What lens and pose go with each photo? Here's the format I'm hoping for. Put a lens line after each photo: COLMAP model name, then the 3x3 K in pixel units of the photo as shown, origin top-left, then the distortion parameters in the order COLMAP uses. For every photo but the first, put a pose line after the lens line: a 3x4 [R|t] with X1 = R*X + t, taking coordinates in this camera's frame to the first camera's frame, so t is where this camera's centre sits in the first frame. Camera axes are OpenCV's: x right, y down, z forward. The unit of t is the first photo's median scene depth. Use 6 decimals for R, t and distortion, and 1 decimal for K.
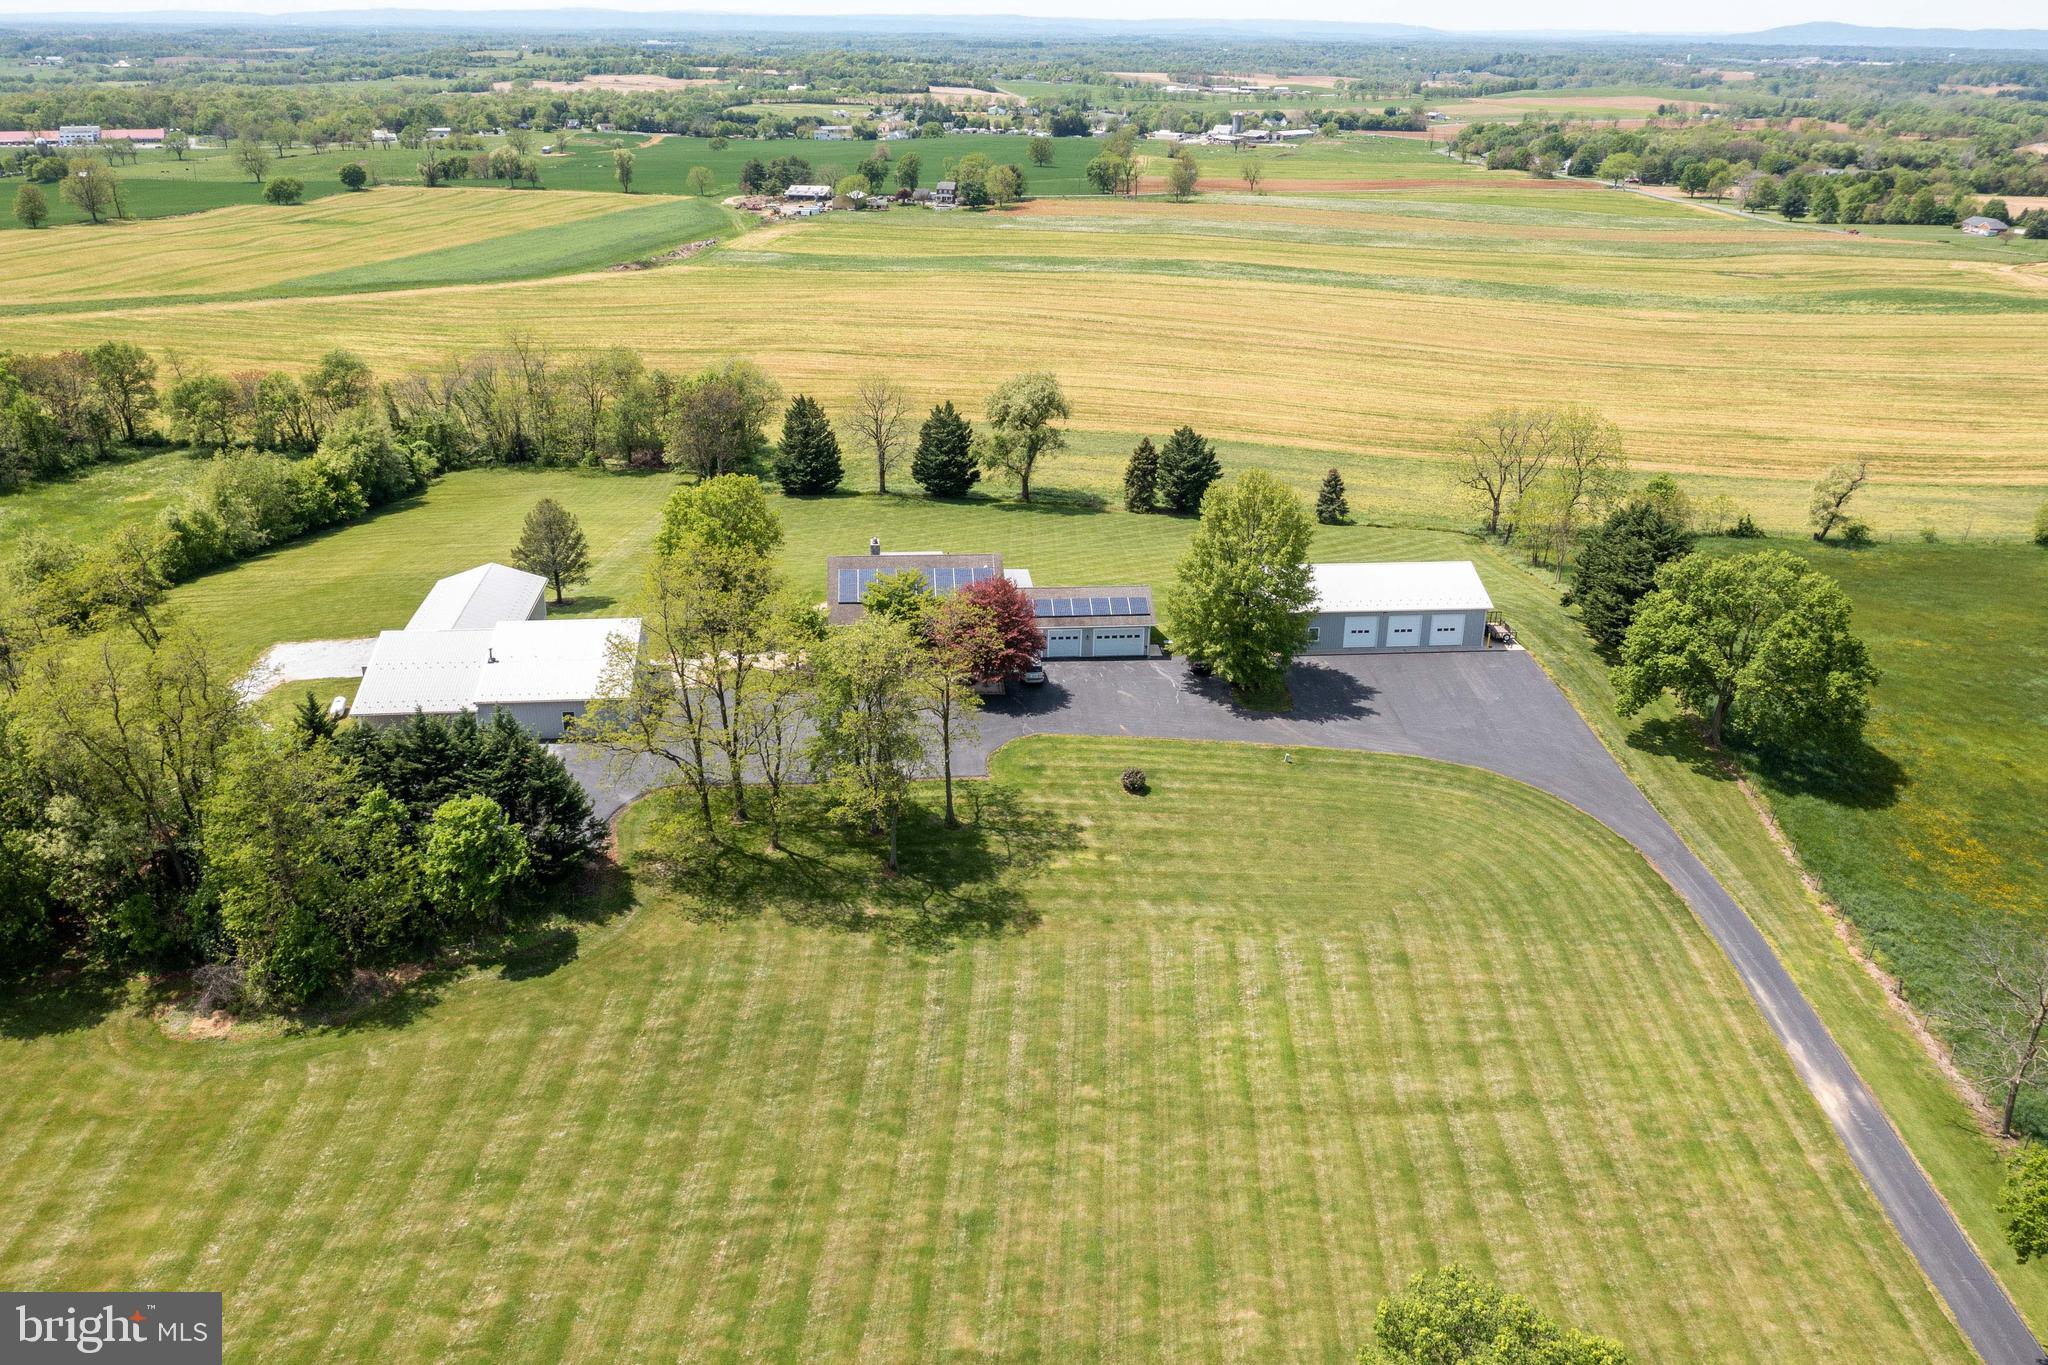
lens RADIAL K [[1595.6, 0, 1024.0], [0, 1595.6, 682.5], [0, 0, 1]] dist [-0.033664, 0.008394]
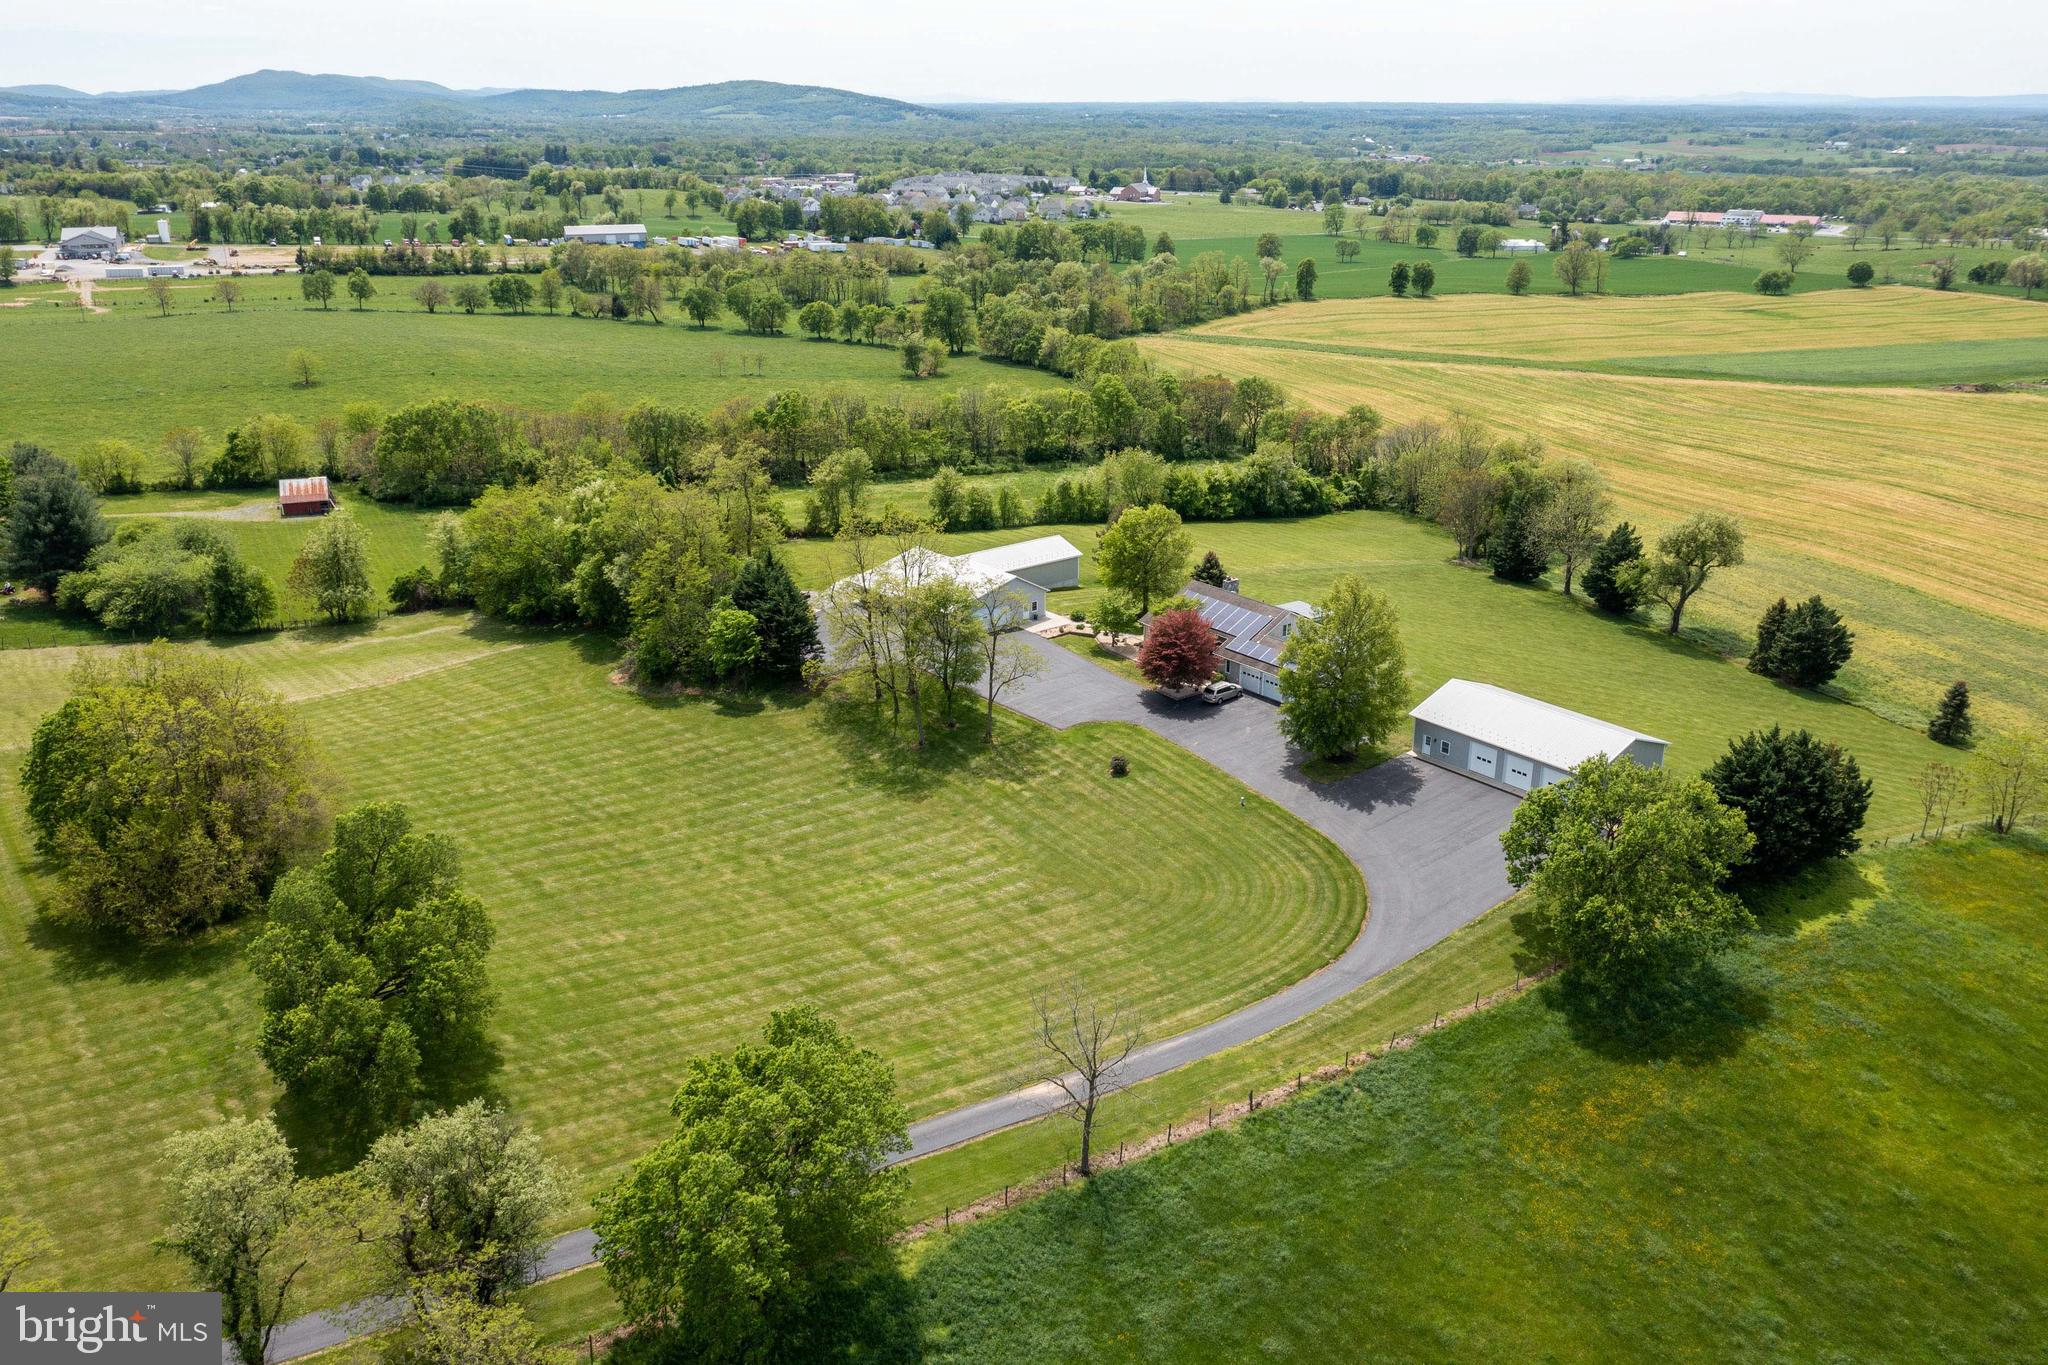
lens RADIAL K [[1595.6, 0, 1024.0], [0, 1595.6, 682.5], [0, 0, 1]] dist [-0.033664, 0.008394]
pose [[0.537829, 0.267855, -0.799370, 0.603748], [-0.304900, 0.945802, 0.111781, -0.071918], [0.785987, 0.183609, 0.590349, 0.088413]]
